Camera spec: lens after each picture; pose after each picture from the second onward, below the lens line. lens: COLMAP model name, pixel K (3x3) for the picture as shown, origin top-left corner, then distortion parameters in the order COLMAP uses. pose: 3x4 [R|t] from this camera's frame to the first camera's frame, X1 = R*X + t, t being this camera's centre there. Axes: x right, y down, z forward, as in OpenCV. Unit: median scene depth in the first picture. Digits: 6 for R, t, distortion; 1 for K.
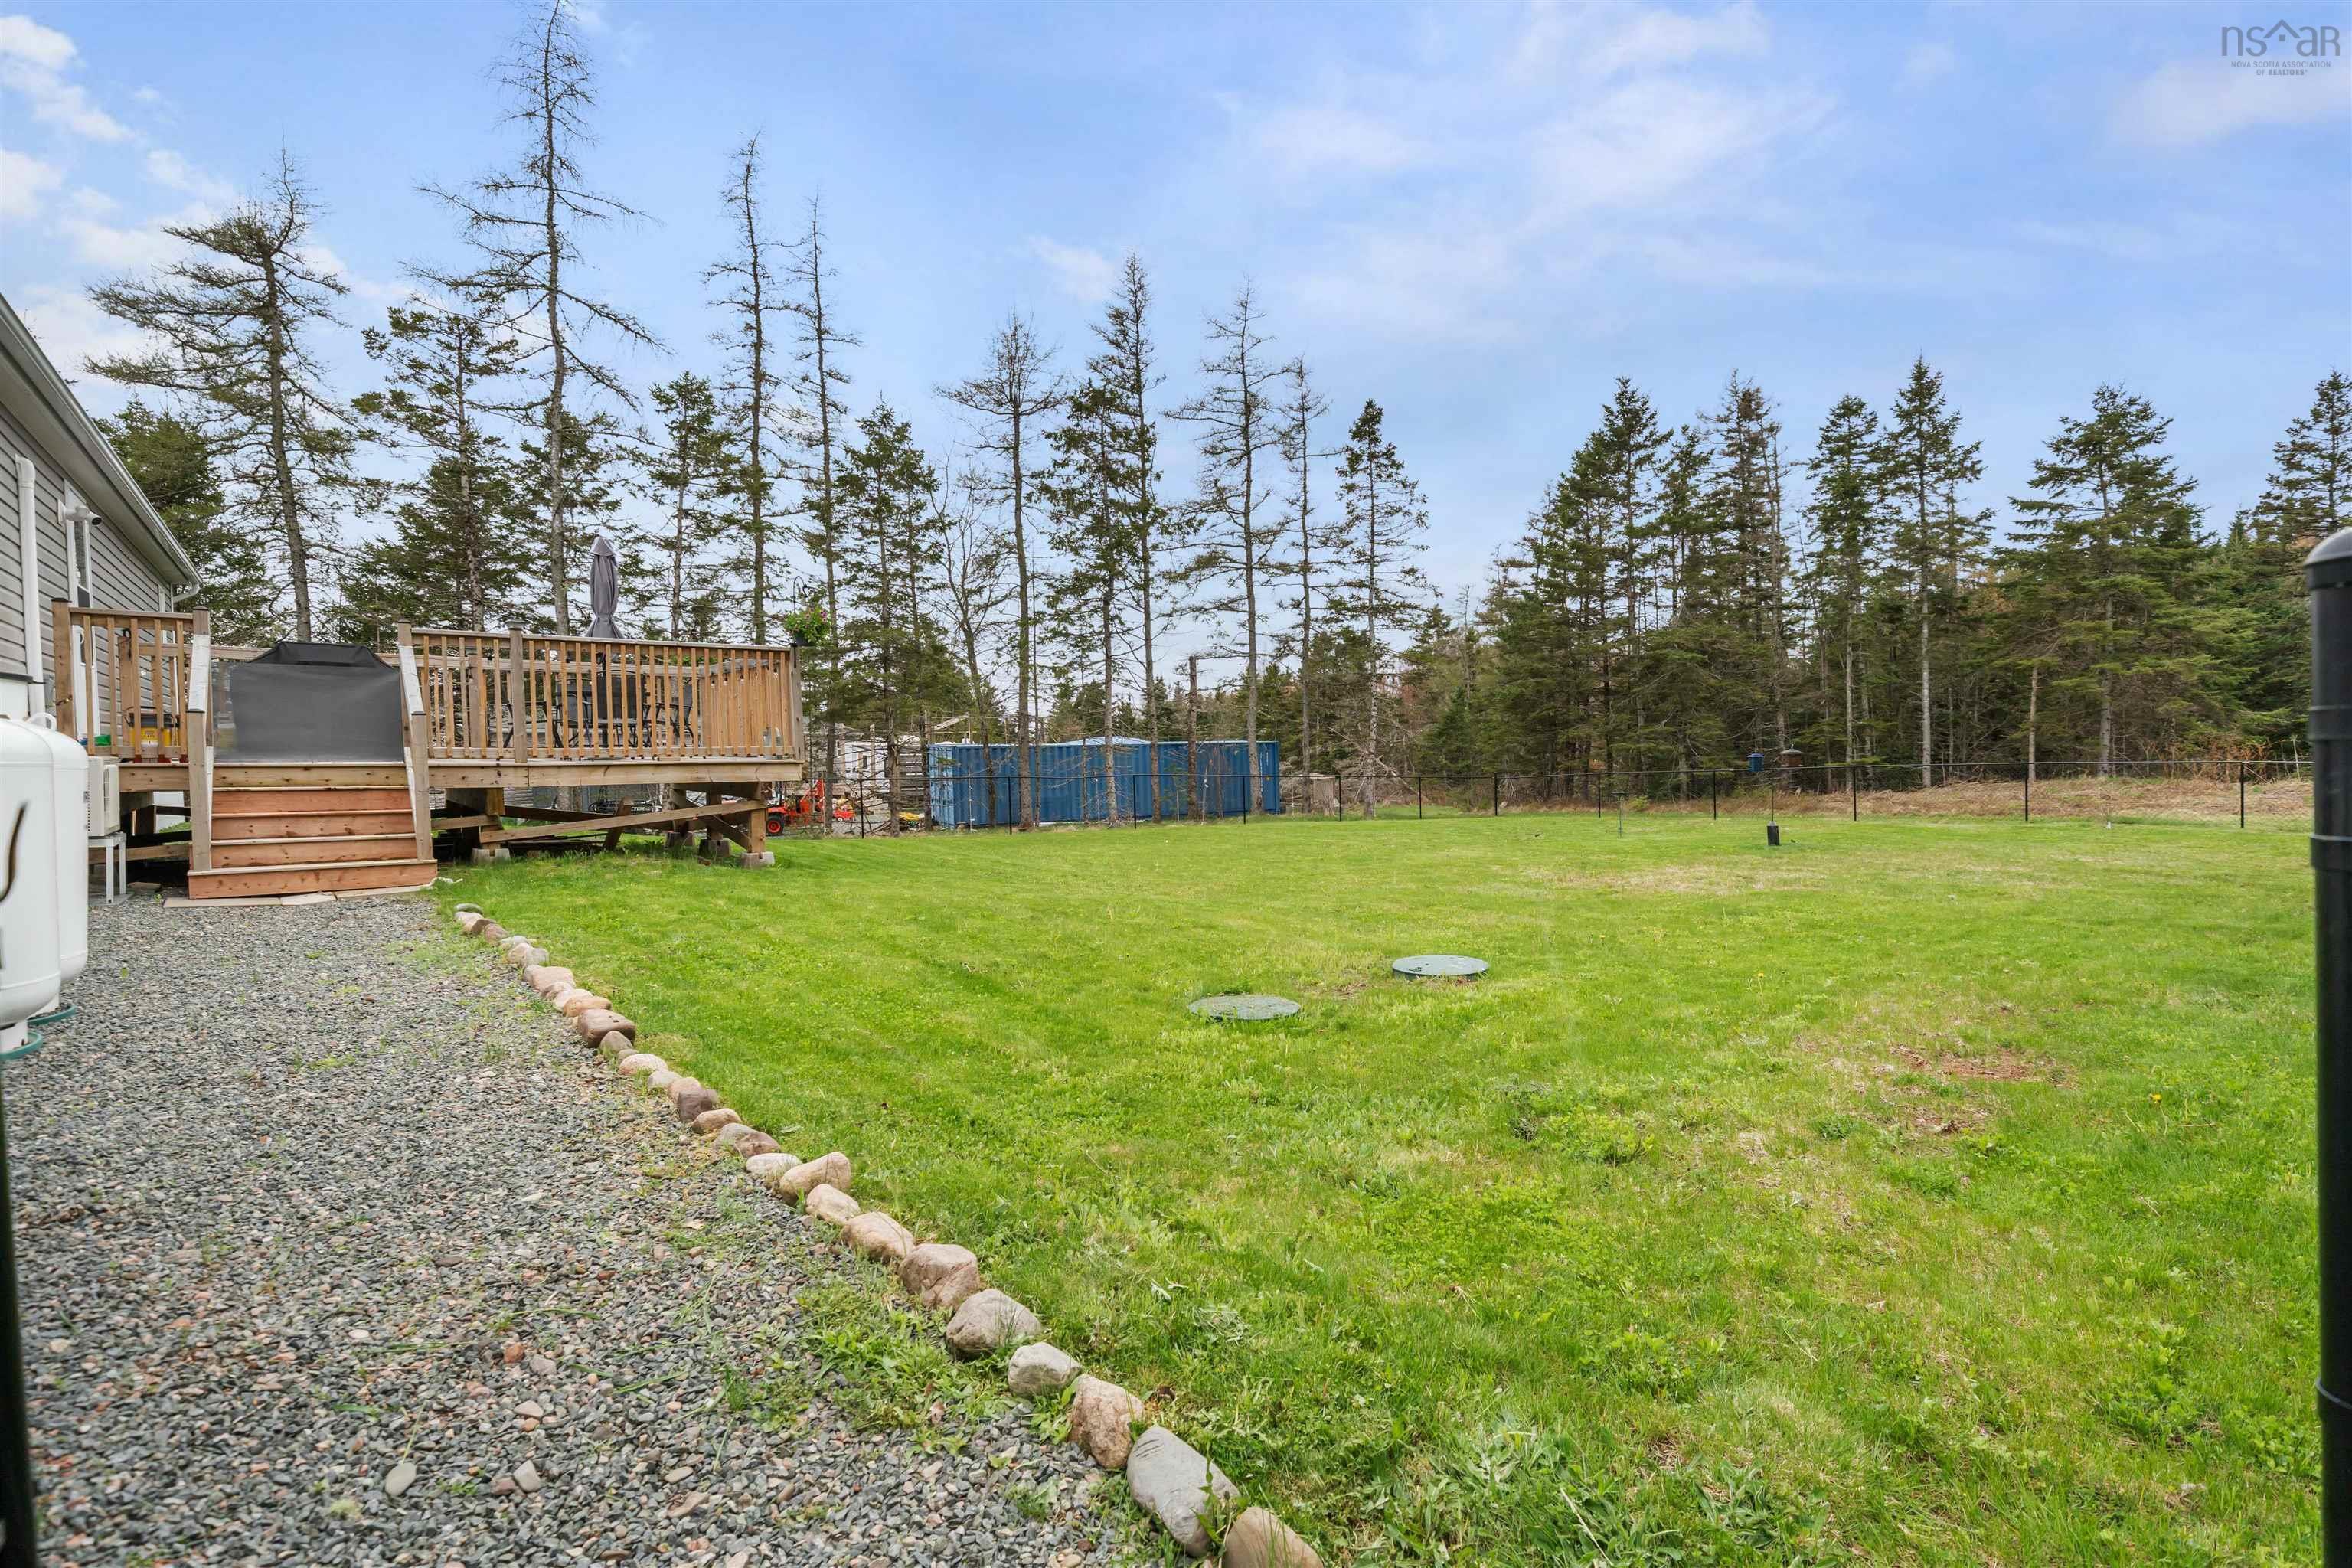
lens RADIAL K [[1087.9, 0, 1176.0], [0, 1087.9, 784.0], [0, 0, 1]] dist [-0.000647, -0.000076]
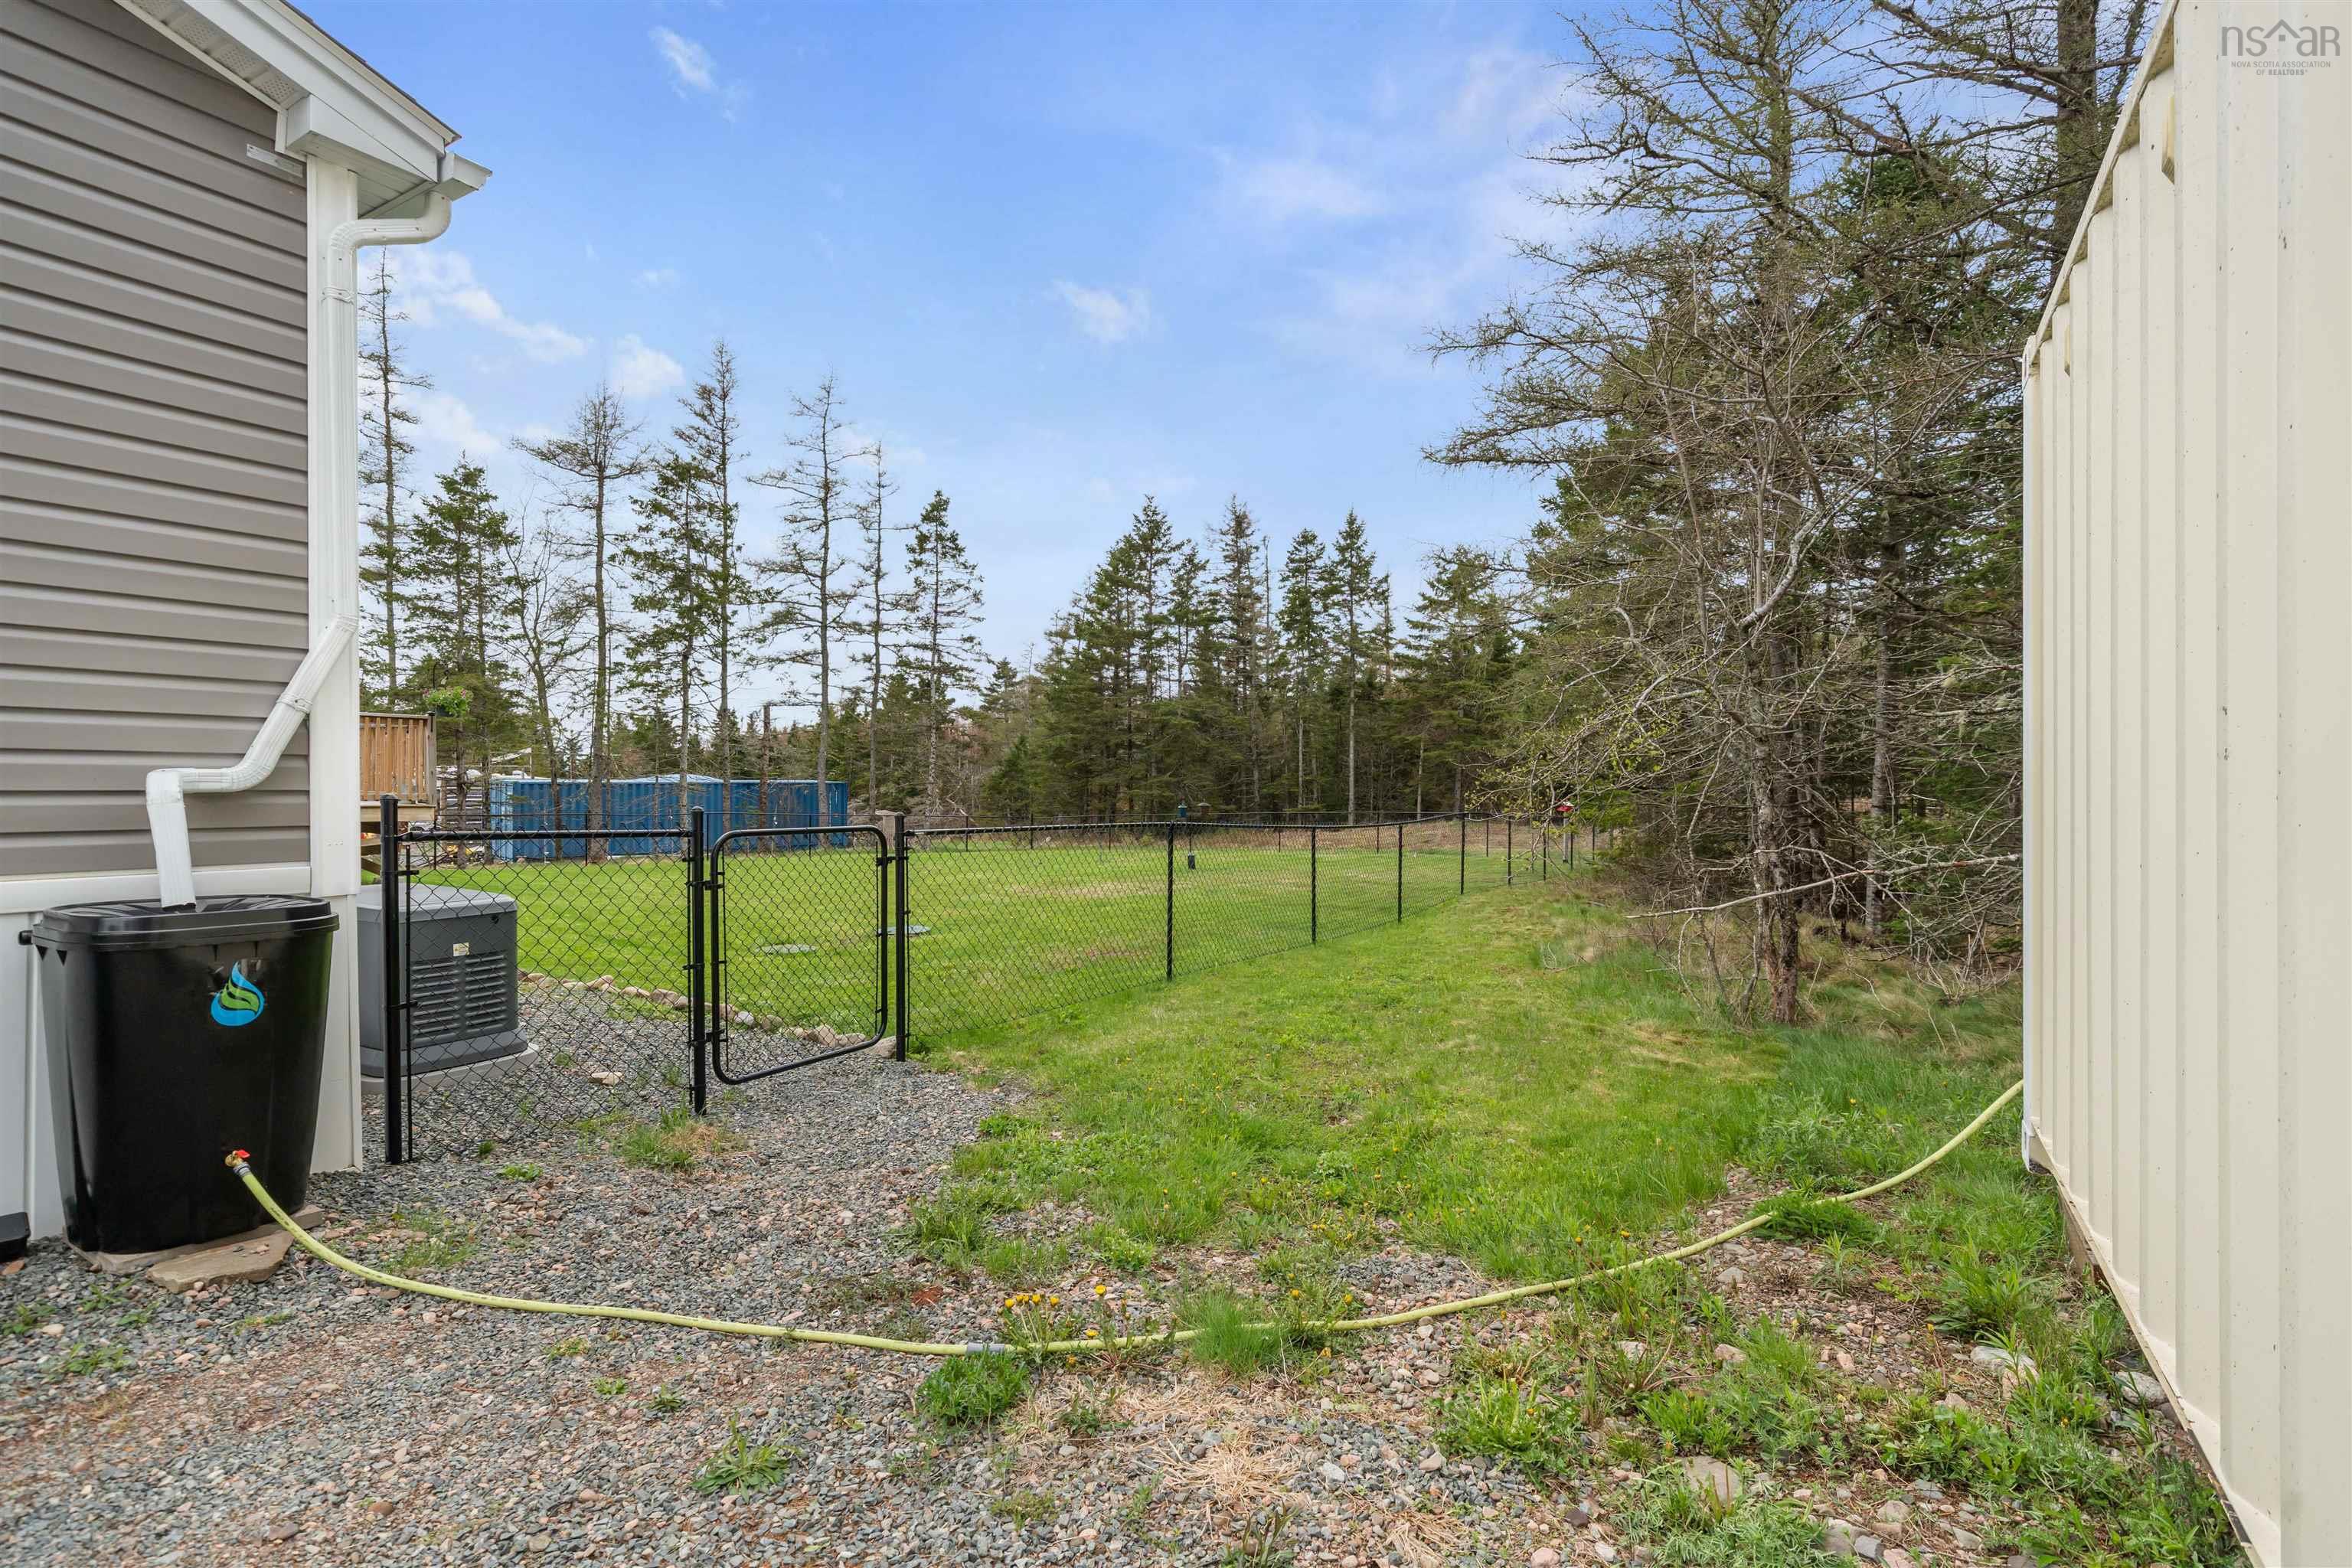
lens RADIAL K [[1073.8, 0, 1168.2], [0, 1073.8, 752.4], [0, 0, 1]] dist [-0.001890, -0.000071]
pose [[0.930172, 0.033172, 0.365622, -0.003263], [-0.011686, 0.998080, -0.060824, -0.009089], [-0.366938, 0.052304, 0.928774, -0.185517]]
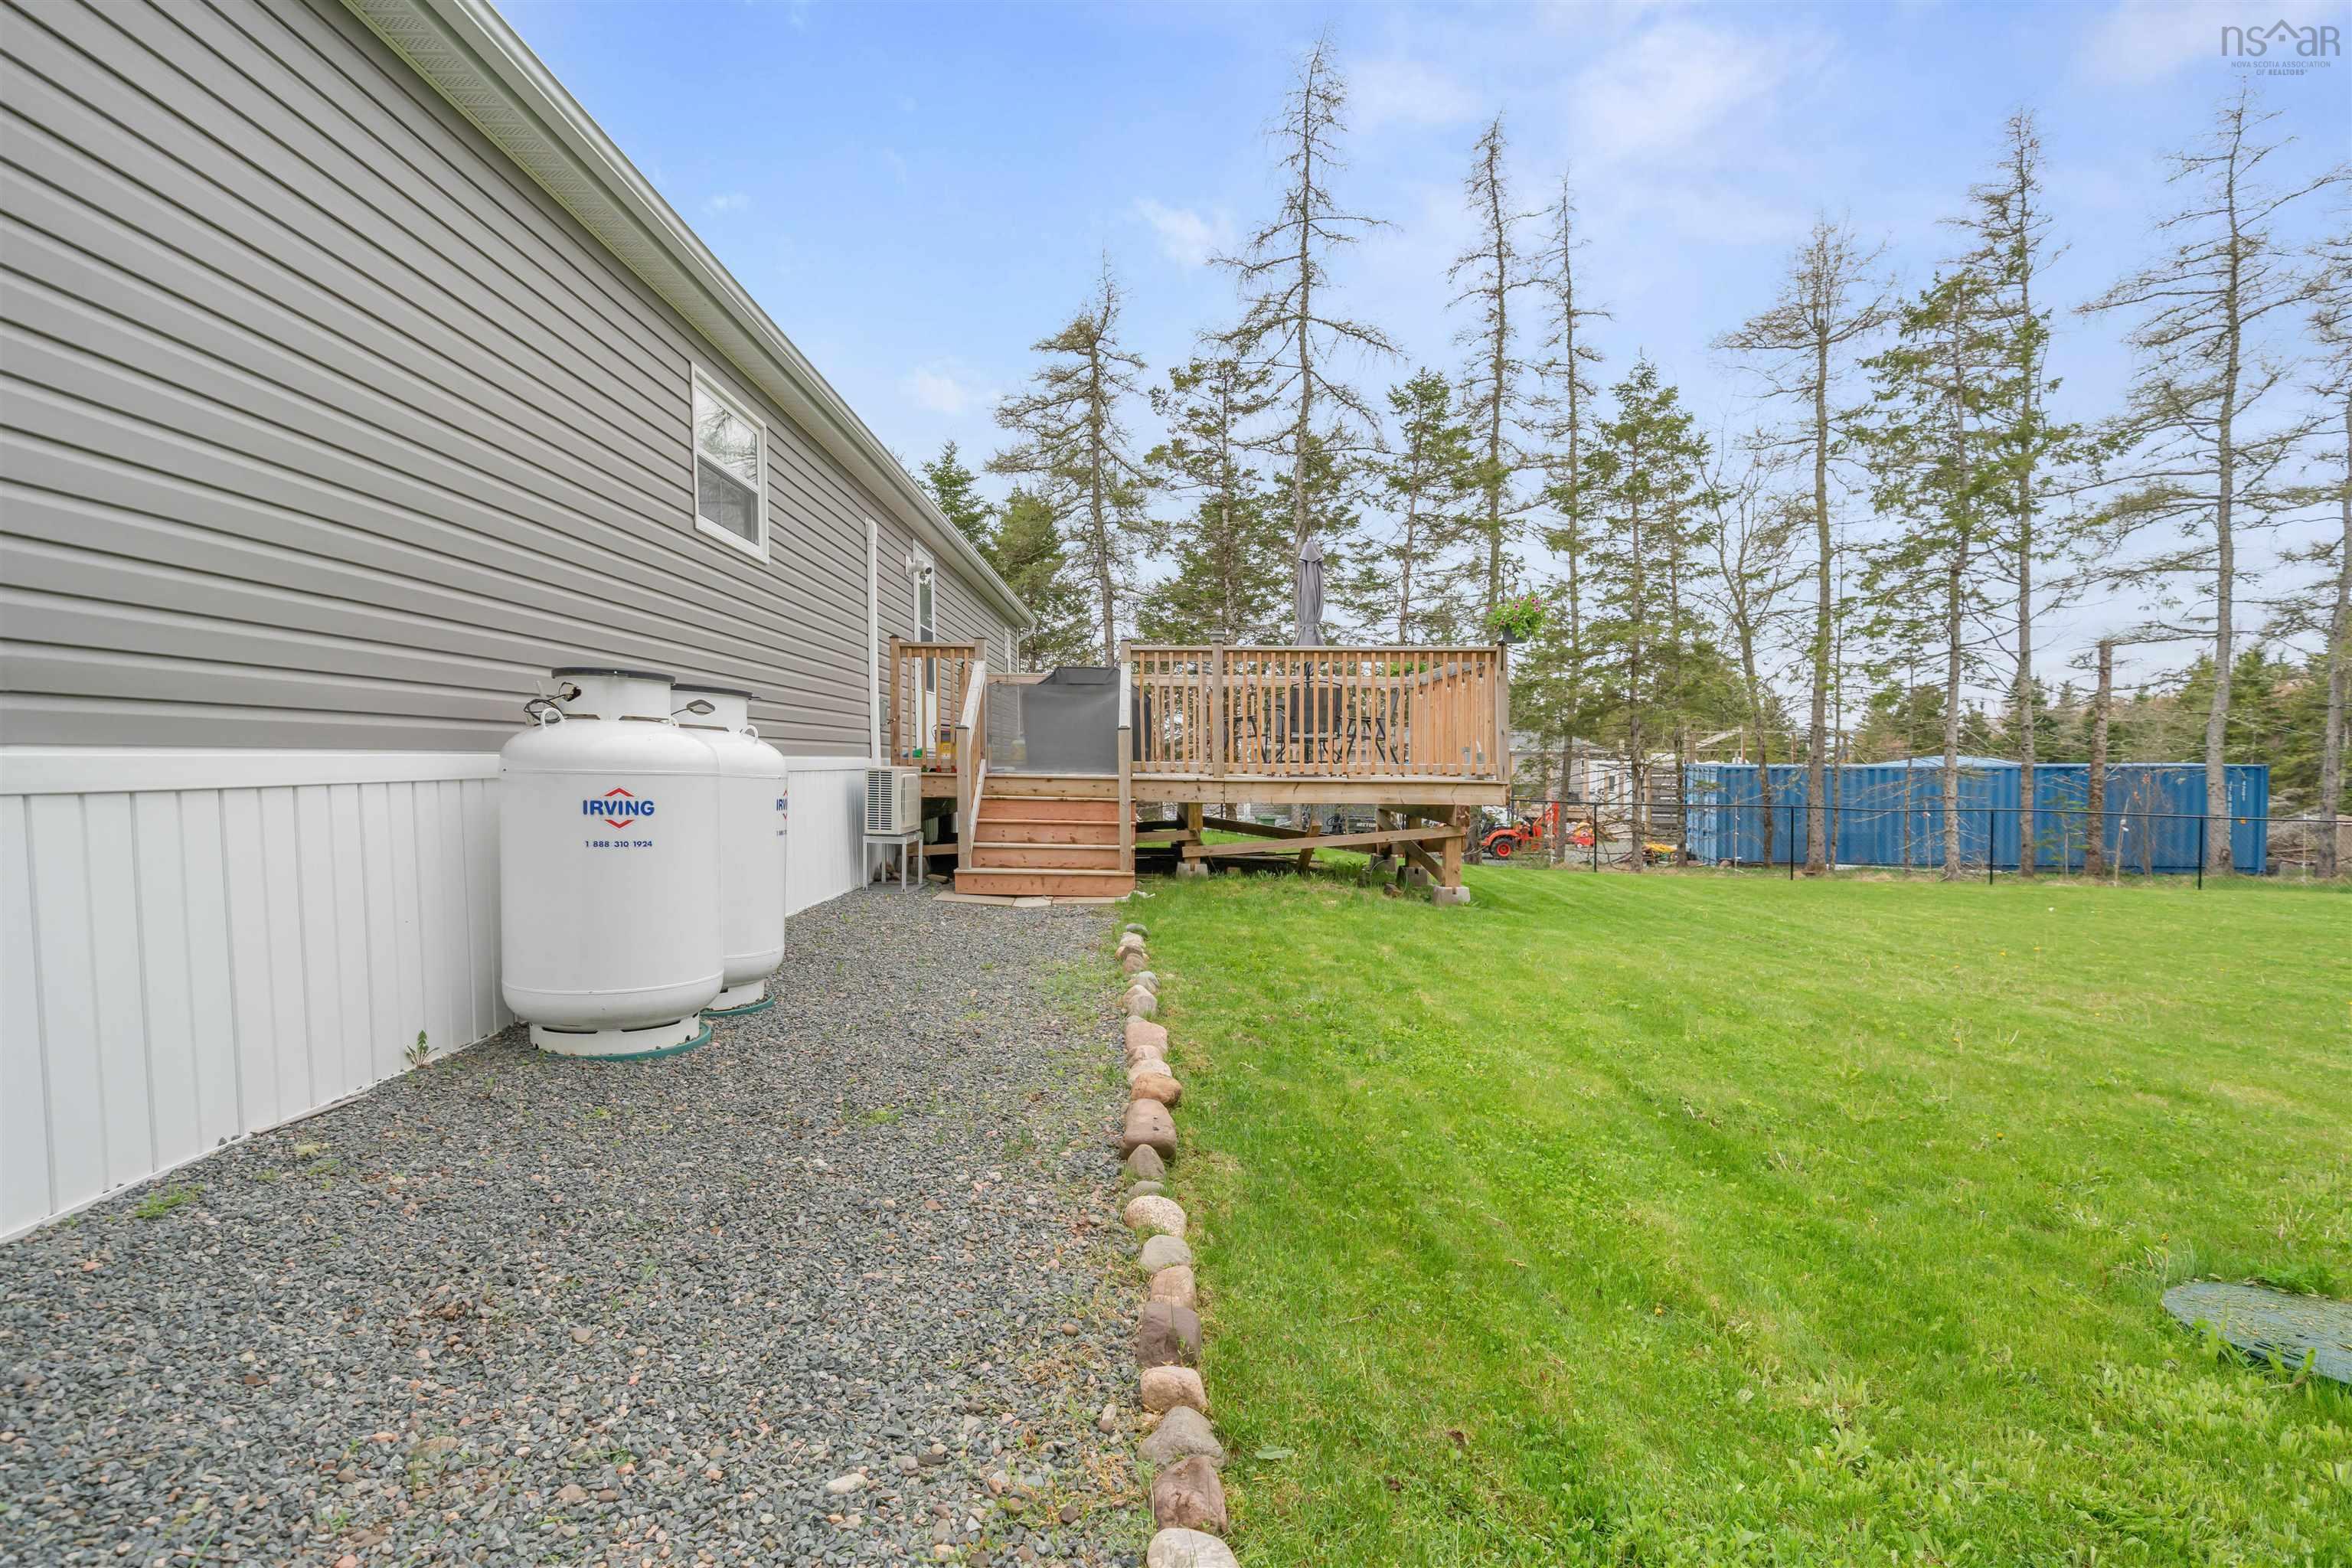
lens RADIAL K [[1119.4, 0, 1124.6], [0, 1119.4, 809.7], [0, 0, 1]] dist [-0.026215, 0.017971]
pose [[0.766619, 0.036942, -0.641039, -0.007630], [-0.032699, 0.999294, 0.018482, -0.002629], [0.641270, 0.006793, 0.767286, 0.065408]]
